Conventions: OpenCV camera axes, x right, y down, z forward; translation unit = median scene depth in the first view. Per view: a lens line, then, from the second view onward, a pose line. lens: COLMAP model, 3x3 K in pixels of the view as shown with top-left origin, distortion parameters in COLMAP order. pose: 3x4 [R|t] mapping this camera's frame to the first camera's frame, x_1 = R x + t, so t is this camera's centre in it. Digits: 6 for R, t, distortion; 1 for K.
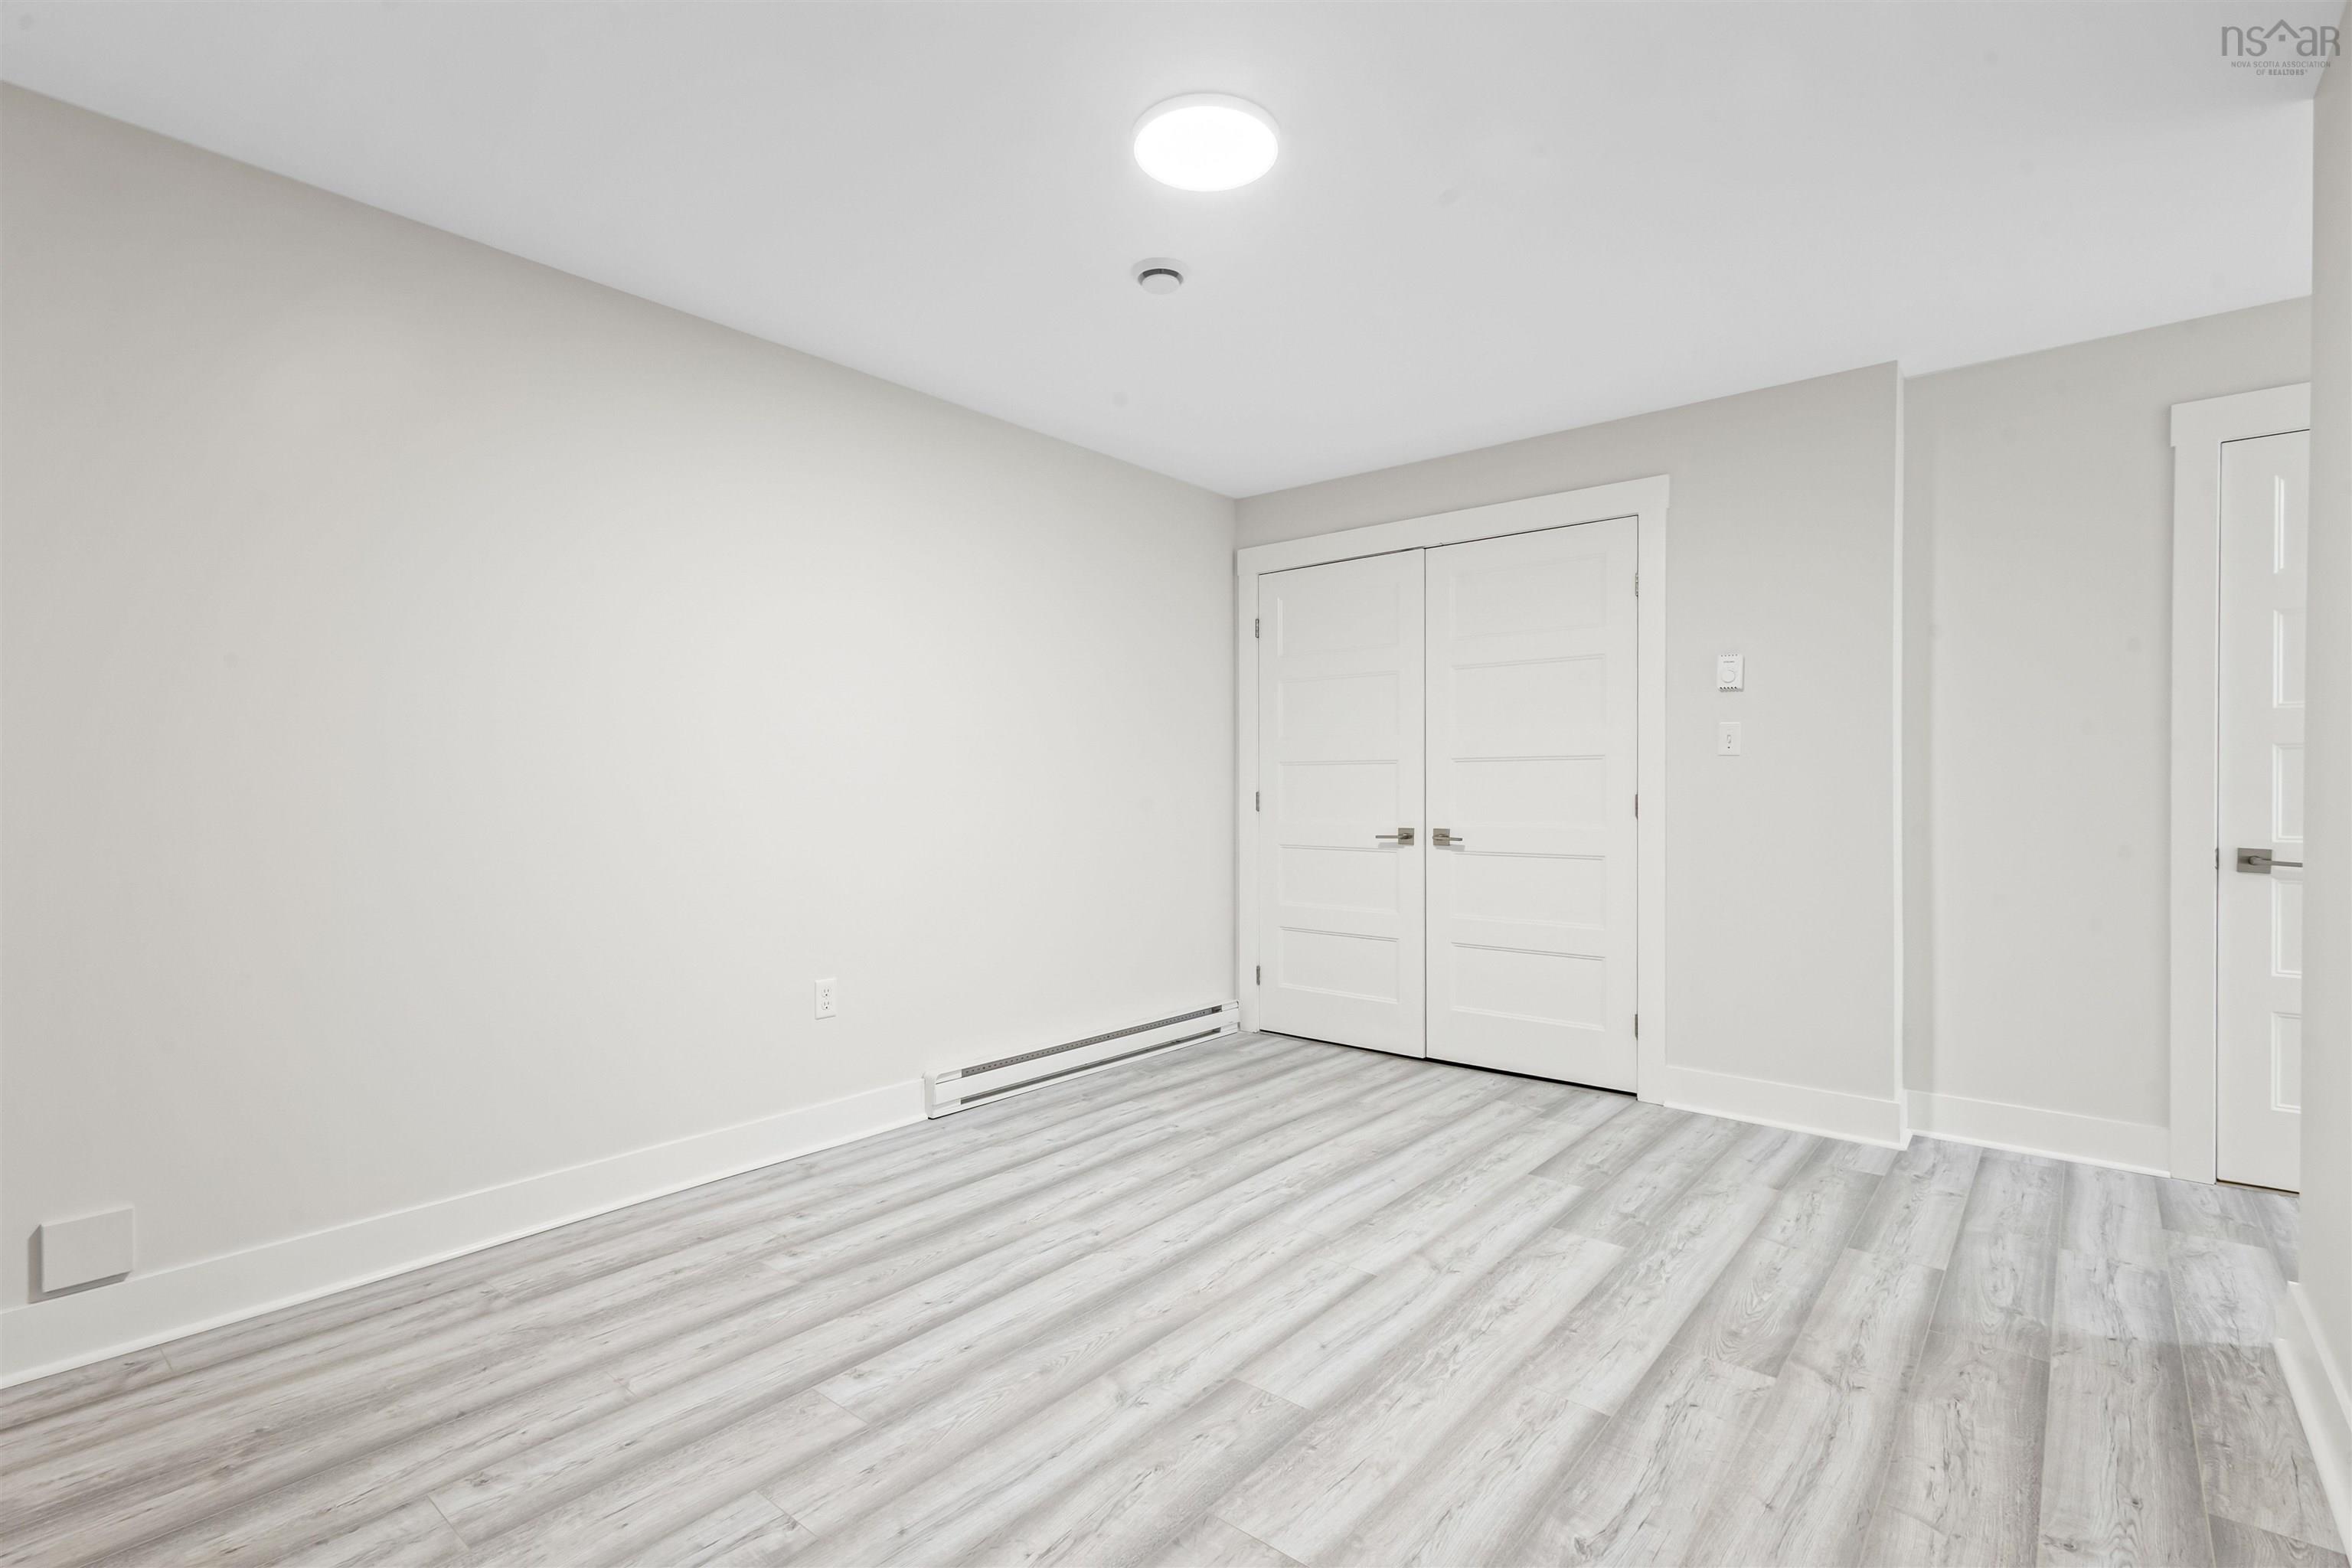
lens RADIAL K [[1084.5, 0, 1178.6], [0, 1084.5, 788.0], [0, 0, 1]] dist [0.015190, -0.005287]
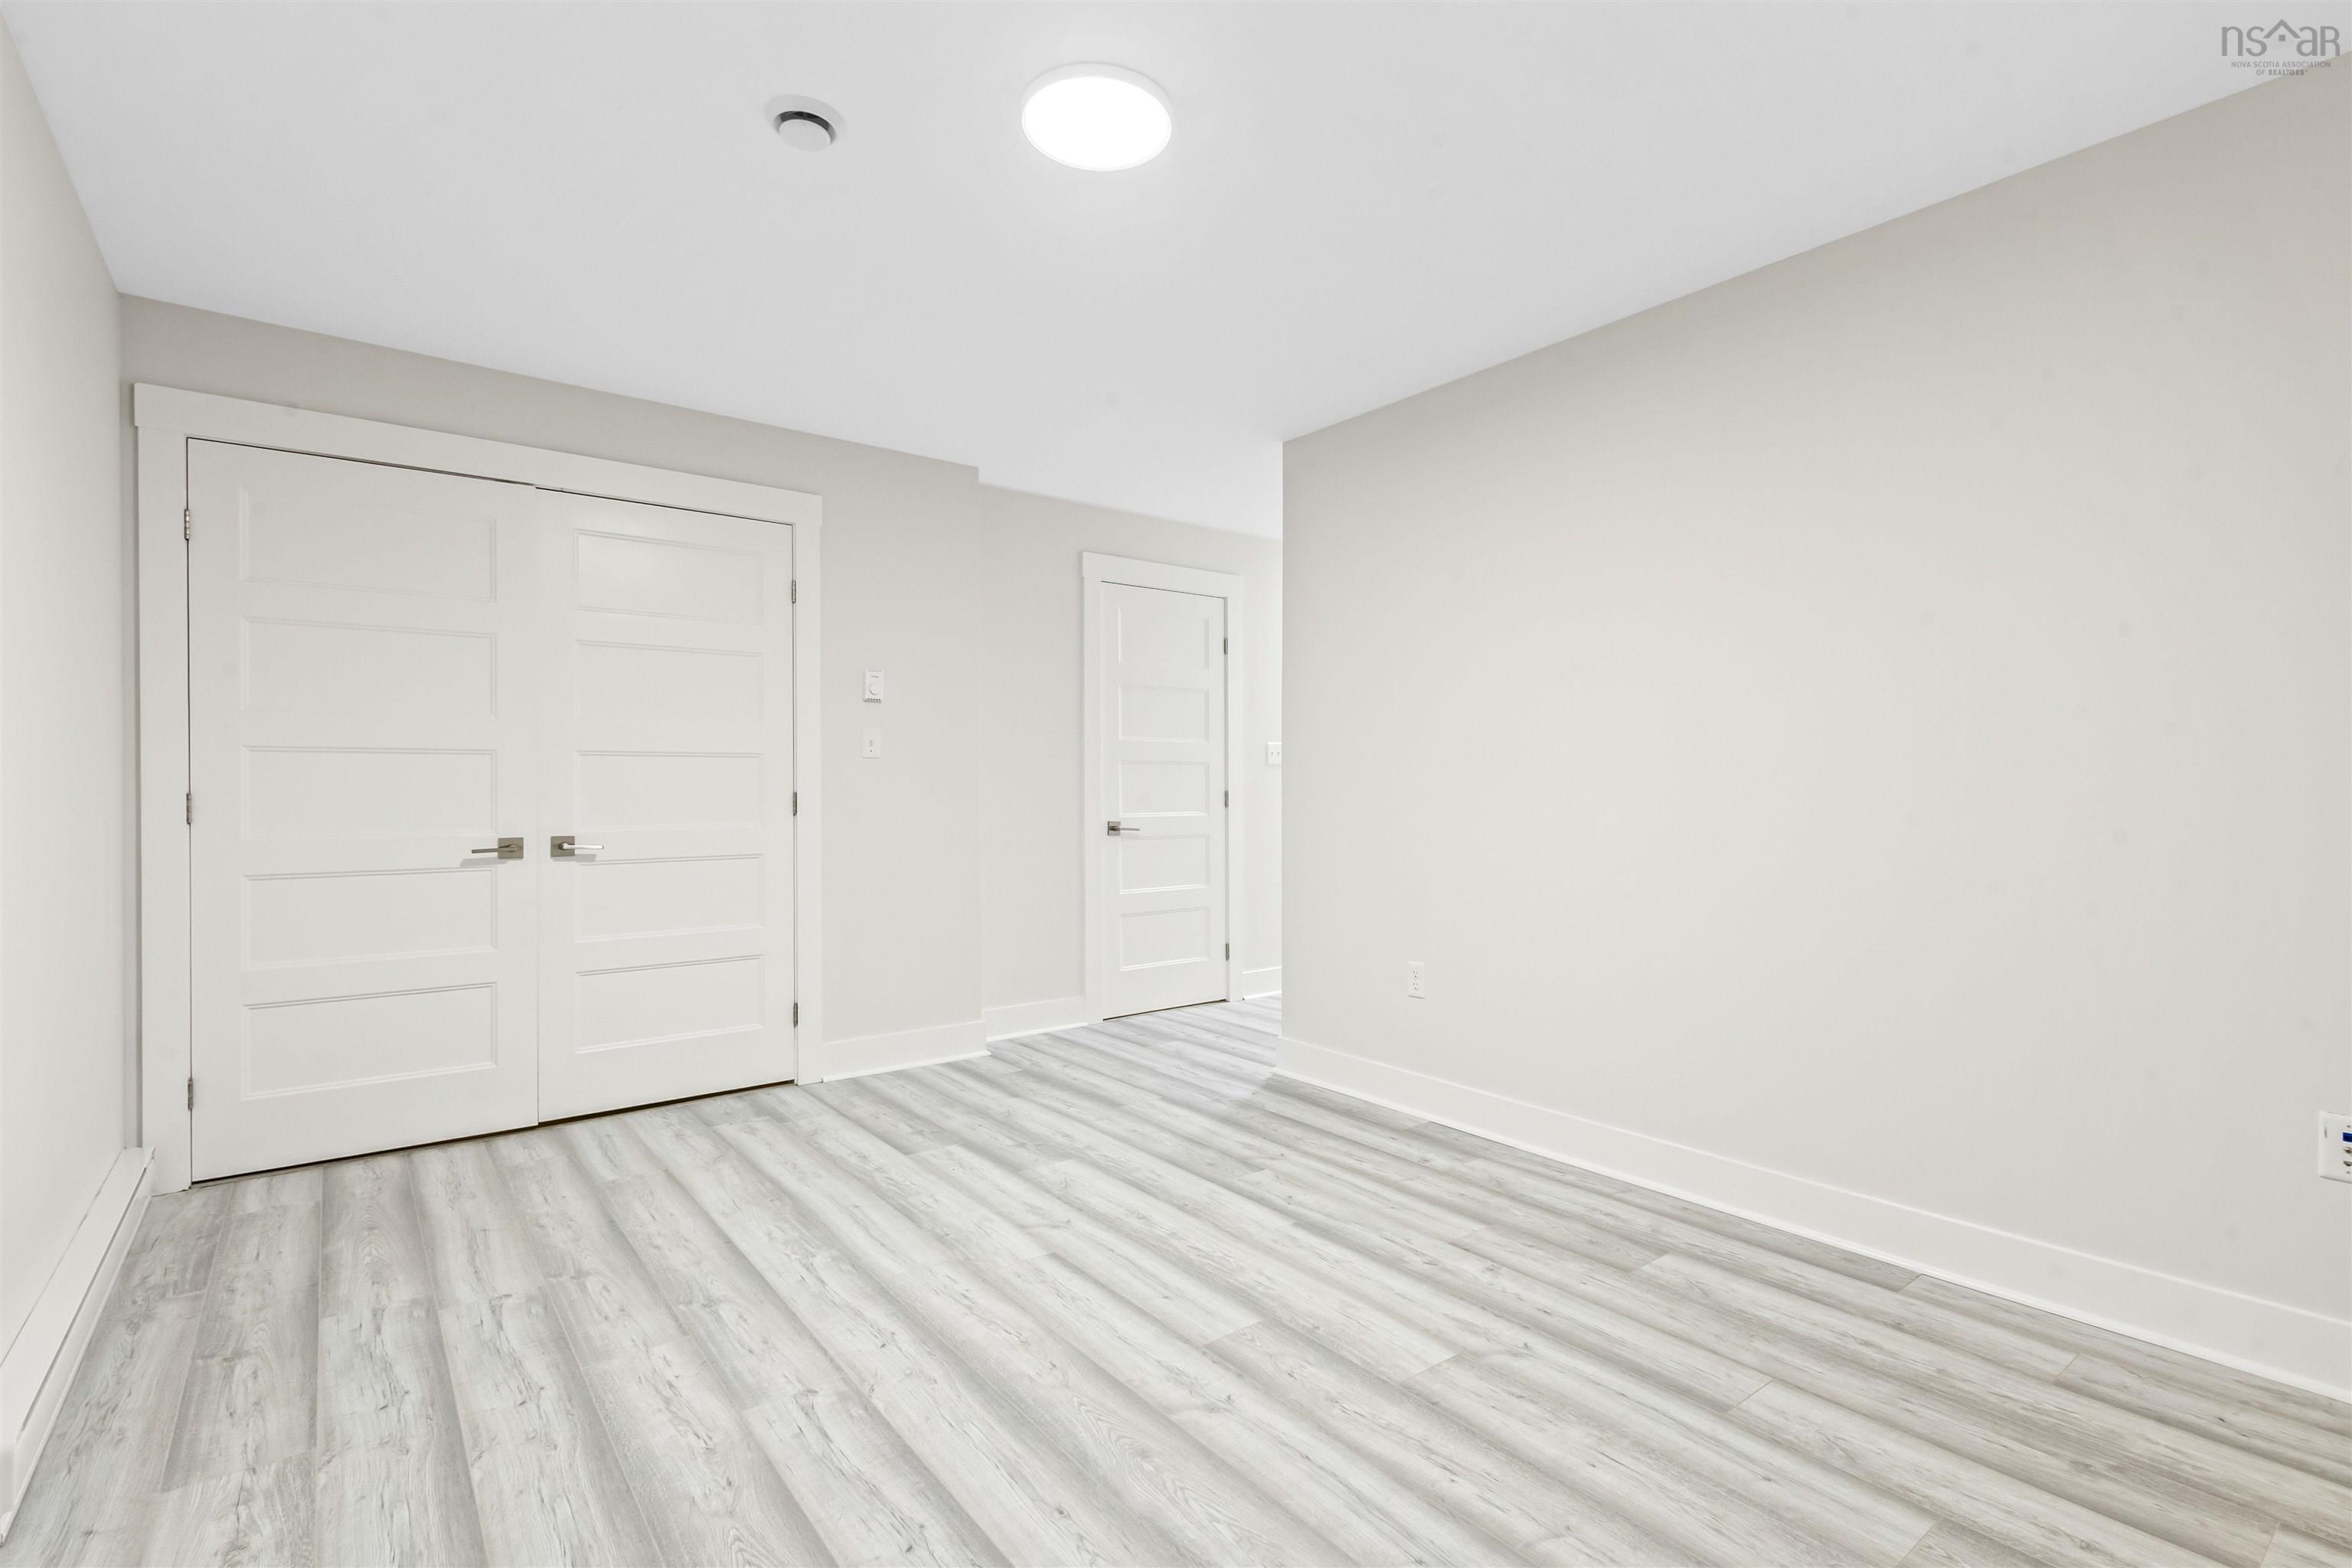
lens RADIAL K [[1084.5, 0, 1173.4], [0, 1084.5, 775.2], [0, 0, 1]] dist [0.015190, -0.005287]
pose [[0.223096, 0.010295, 0.974742, -0.652379], [0.001400, 0.999940, -0.010882, 0.001609], [-0.974795, 0.003792, 0.223069, 0.523326]]
